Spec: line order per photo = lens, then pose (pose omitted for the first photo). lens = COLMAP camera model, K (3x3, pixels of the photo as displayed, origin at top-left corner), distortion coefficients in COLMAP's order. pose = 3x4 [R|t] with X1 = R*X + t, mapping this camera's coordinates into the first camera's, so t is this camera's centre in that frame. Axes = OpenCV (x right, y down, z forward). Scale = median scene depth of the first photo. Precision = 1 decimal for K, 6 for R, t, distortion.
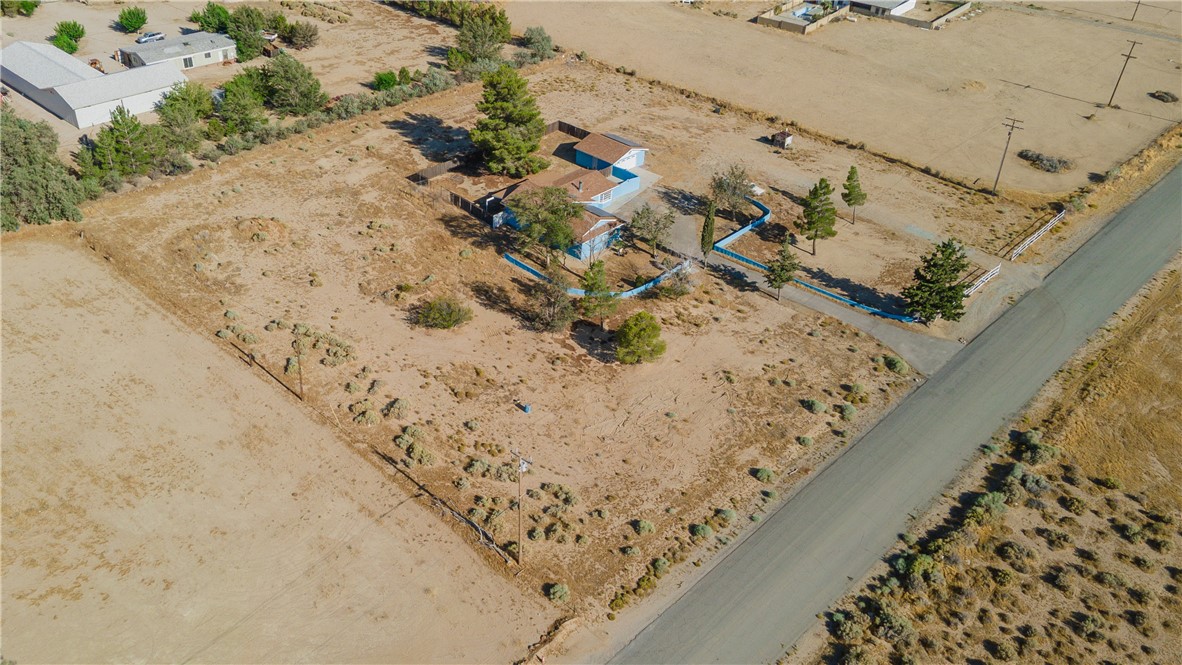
lens RADIAL K [[1012.9, 0, 519.6], [0, 1012.9, 332.5], [0, 0, 1]] dist [0.034252, -0.000975]
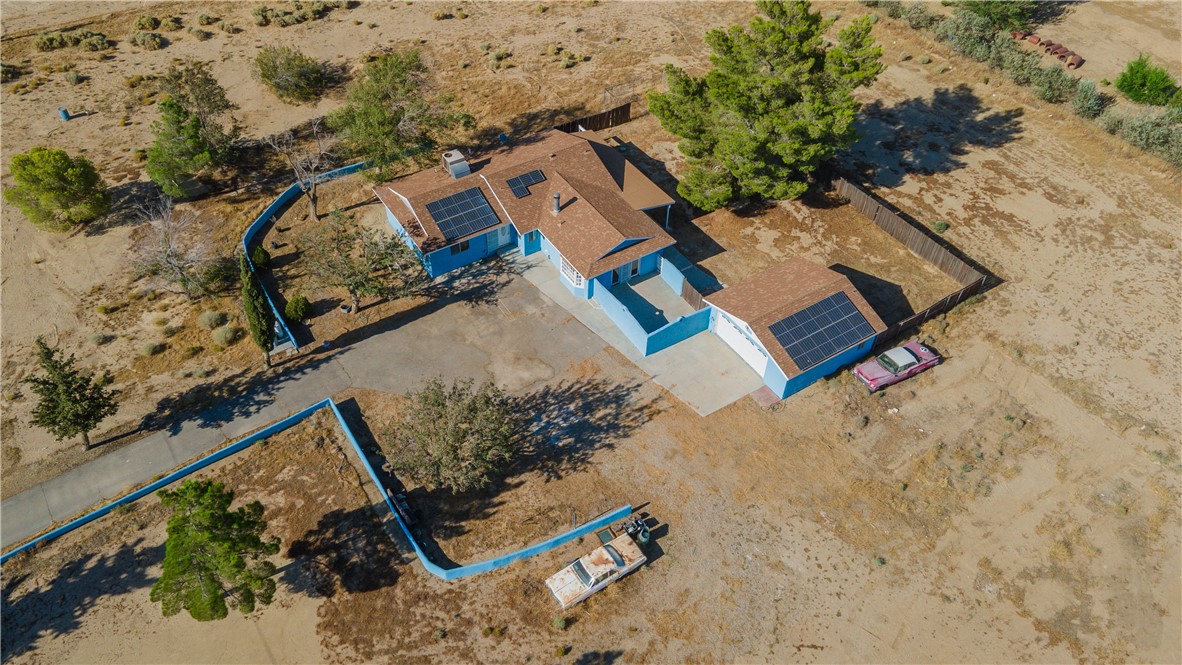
lens RADIAL K [[889.4, 0, 573.5], [0, 889.4, 318.2], [0, 0, 1]] dist [0.009204, 0.070258]
pose [[-0.210763, 0.664583, -0.716874, 0.416307], [-0.565310, 0.515419, 0.644025, -0.407695], [0.797498, 0.540993, 0.267064, 0.928946]]
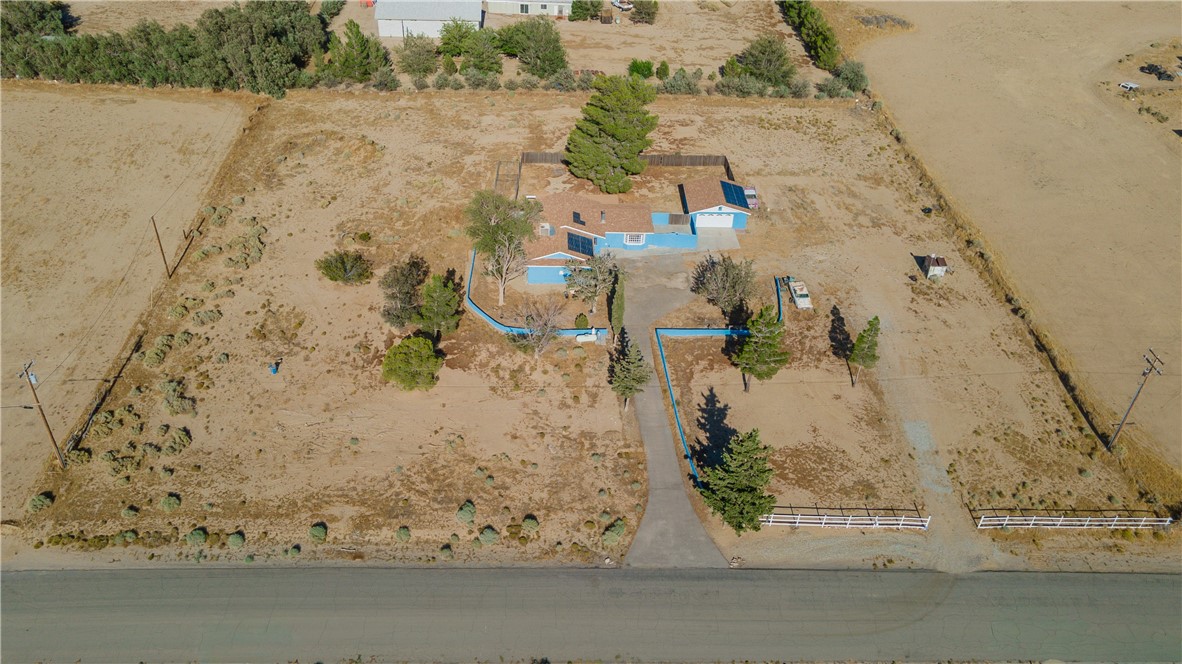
lens RADIAL K [[948.4, 0, 556.5], [0, 948.4, 334.8], [0, 0, 1]] dist [0.043260, -0.004944]
pose [[0.716523, 0.418029, -0.558432, 0.564326], [-0.393857, 0.903175, 0.170738, -0.179693], [0.575735, 0.097605, 0.811790, 0.285100]]
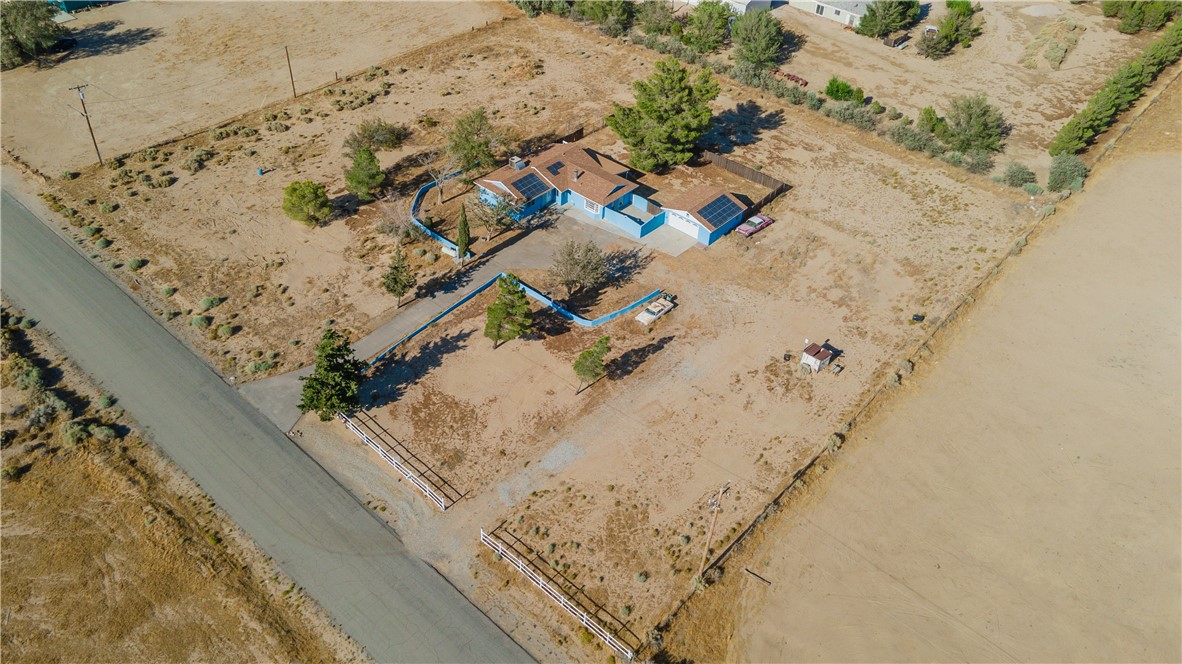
lens RADIAL K [[891.1, 0, 551.2], [0, 891.1, 304.9], [0, 0, 1]] dist [0.043485, -0.001286]
pose [[0.035954, 0.607210, -0.793728, 0.827853], [-0.579298, 0.659850, 0.478551, -0.464834], [0.814322, 0.442599, 0.375480, 0.719601]]
